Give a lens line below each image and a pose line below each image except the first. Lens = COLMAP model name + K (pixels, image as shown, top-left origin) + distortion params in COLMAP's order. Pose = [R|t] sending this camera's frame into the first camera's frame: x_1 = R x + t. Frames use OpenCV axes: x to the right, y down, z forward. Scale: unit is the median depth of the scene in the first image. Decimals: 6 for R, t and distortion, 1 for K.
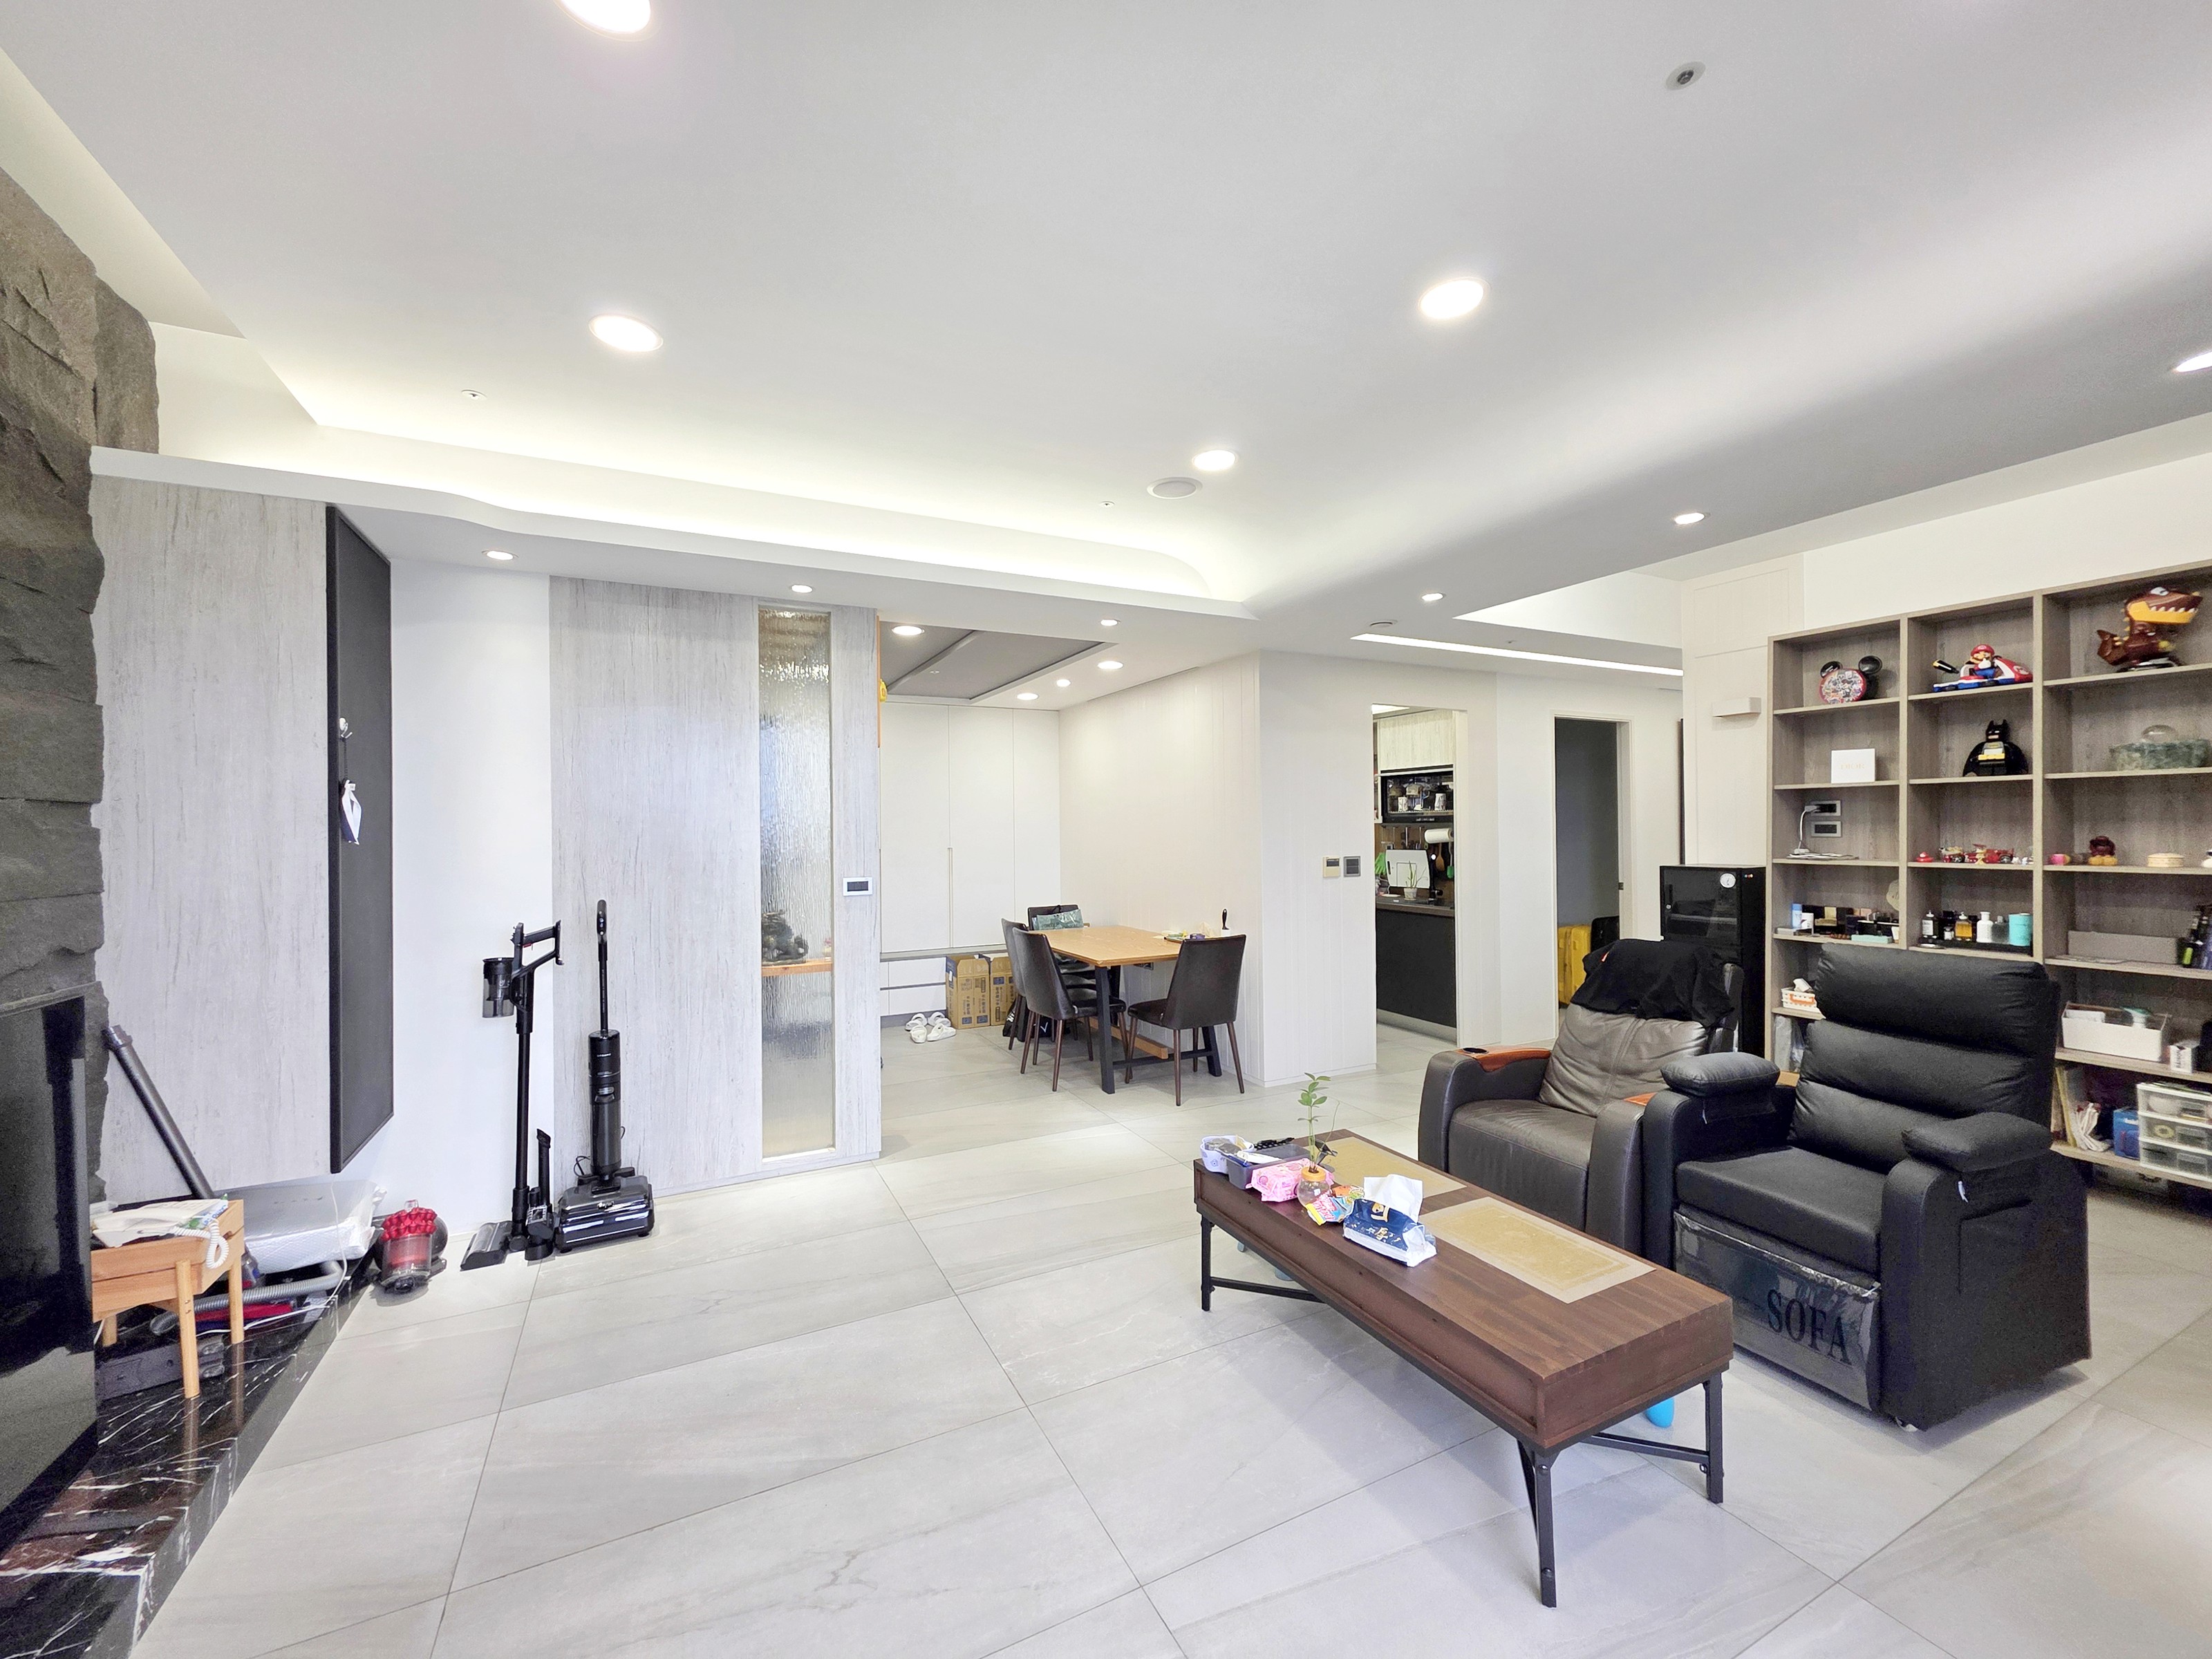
lens RADIAL K [[892.6, 0, 1087.5], [0, 892.6, 829.3], [0, 0, 1]] dist [-0.001794, -0.000241]
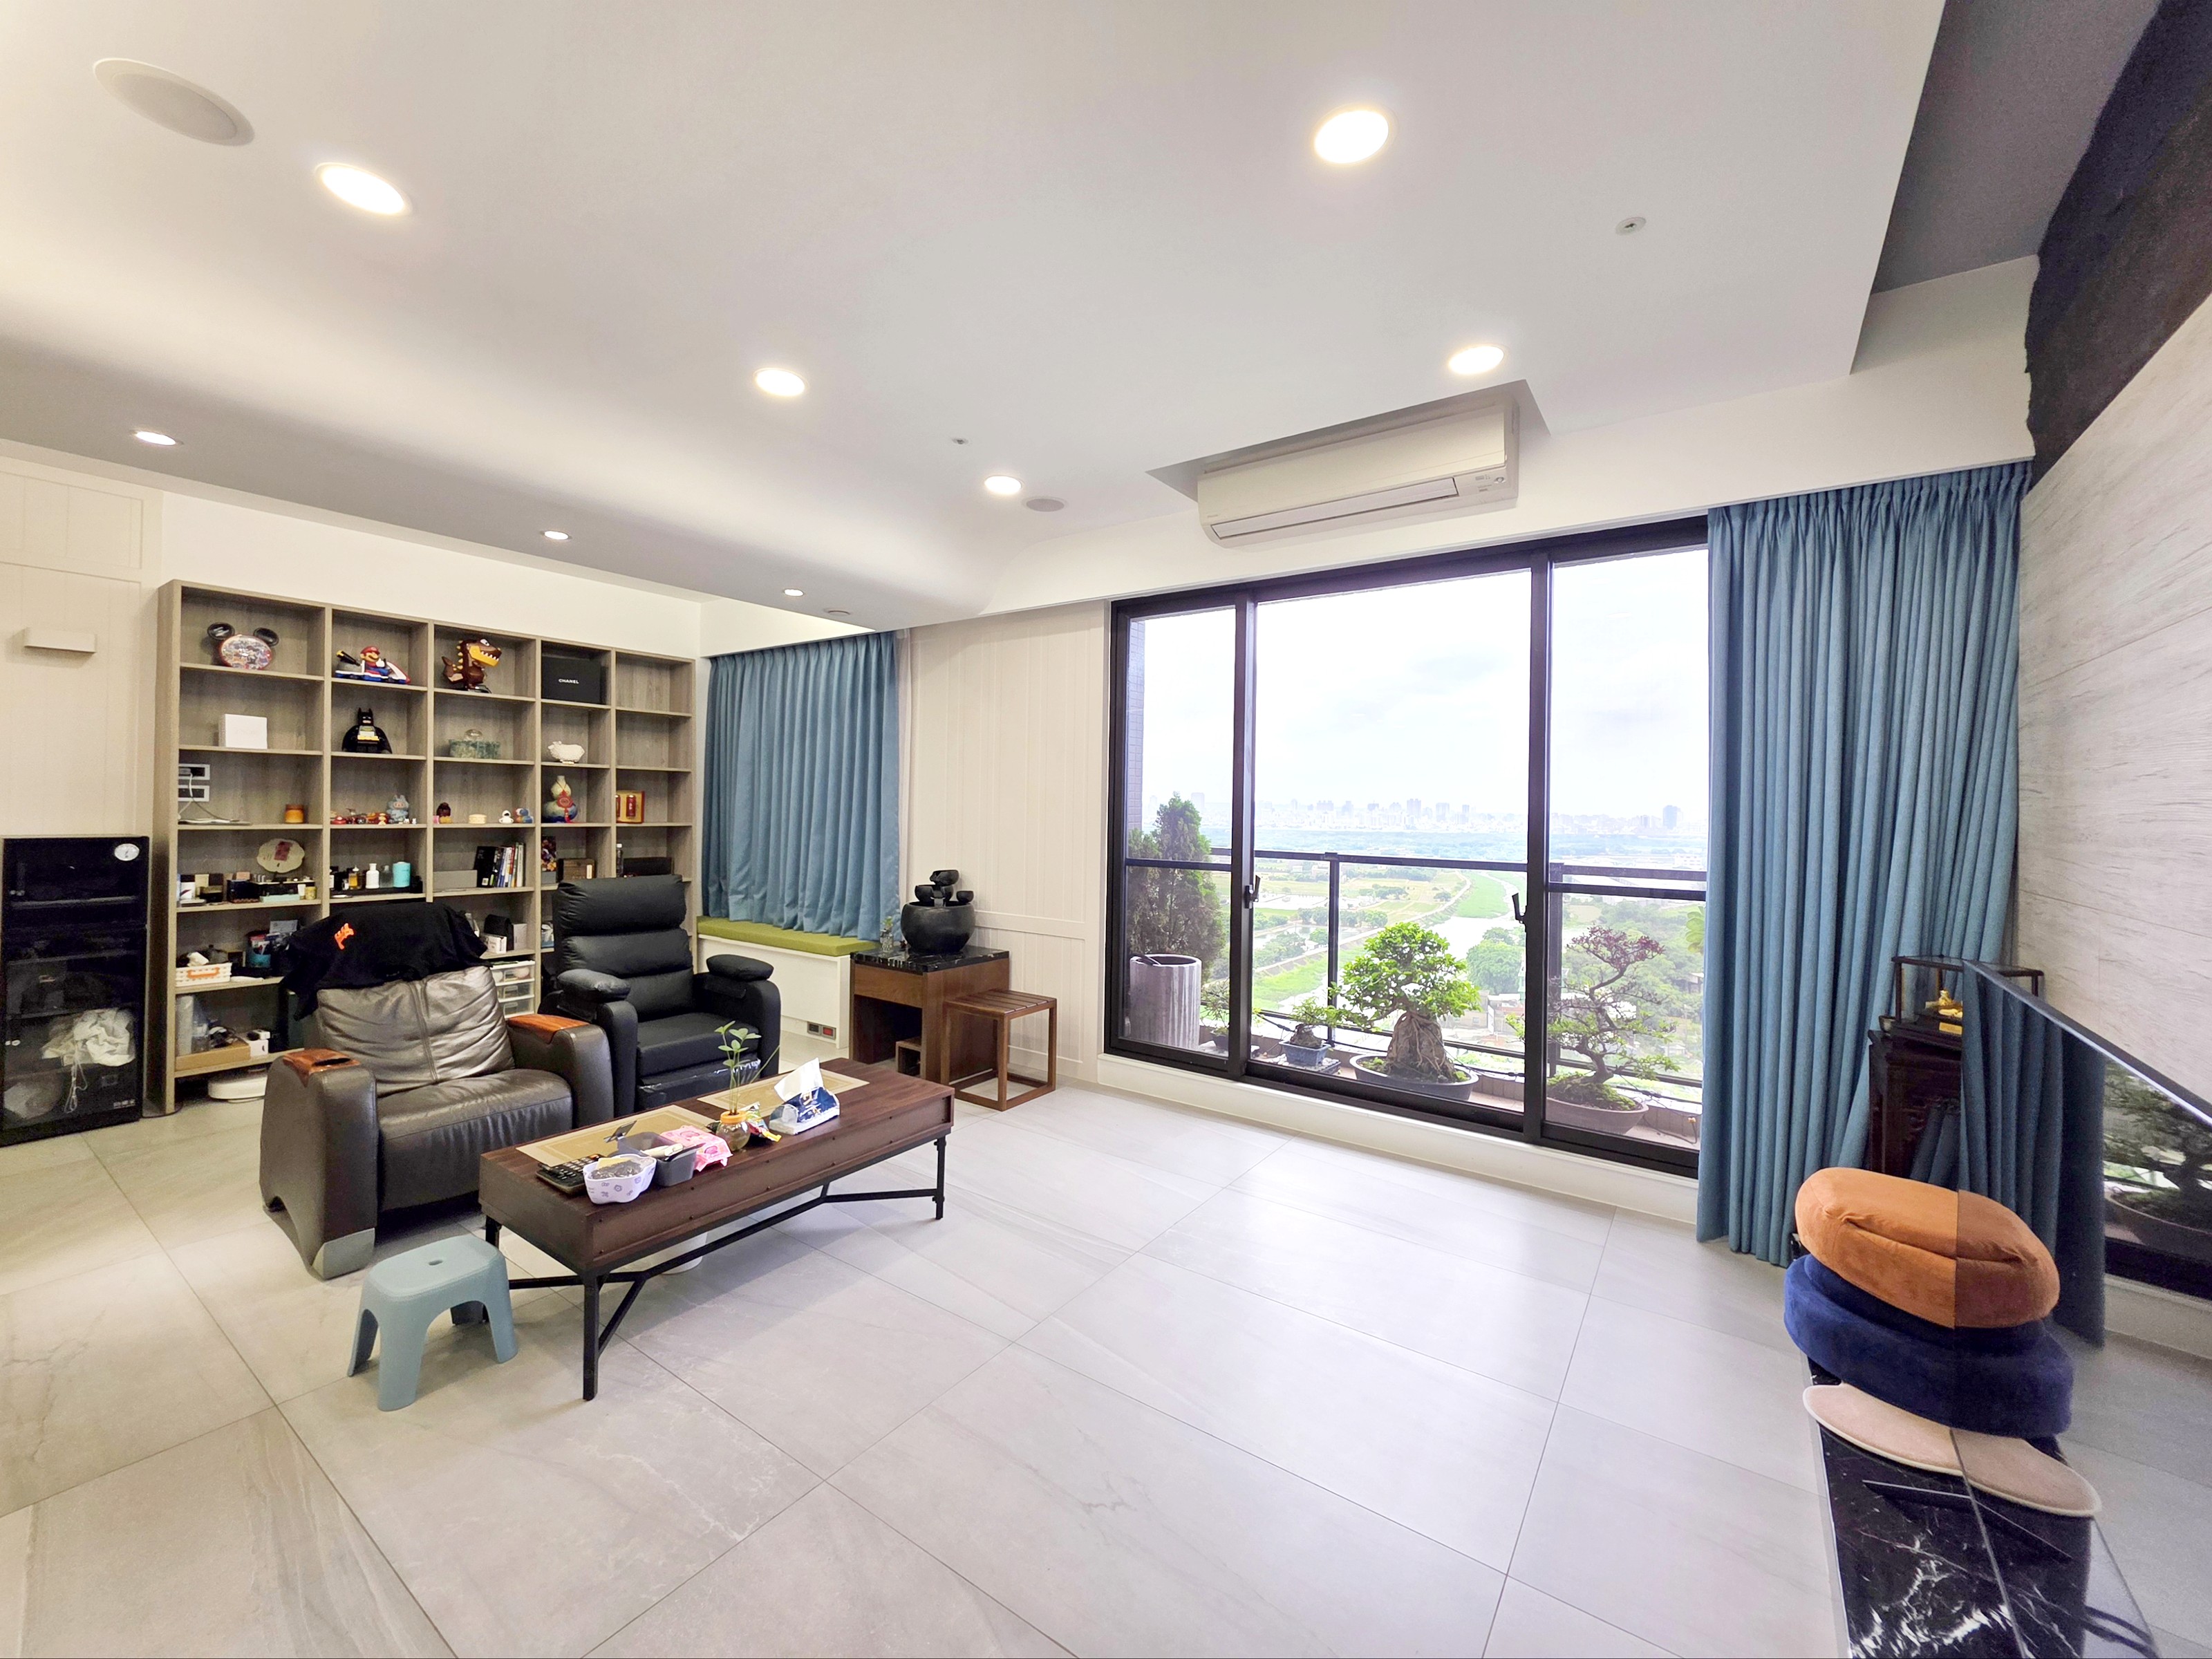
lens RADIAL K [[892.6, 0, 1091.6], [0, 892.6, 825.6], [0, 0, 1]] dist [-0.001794, -0.000241]
pose [[-0.476969, -0.015674, 0.878780, -0.555961], [-0.011756, 0.999865, 0.011453, 0.014188], [-0.878841, -0.004868, -0.477089, 0.719615]]
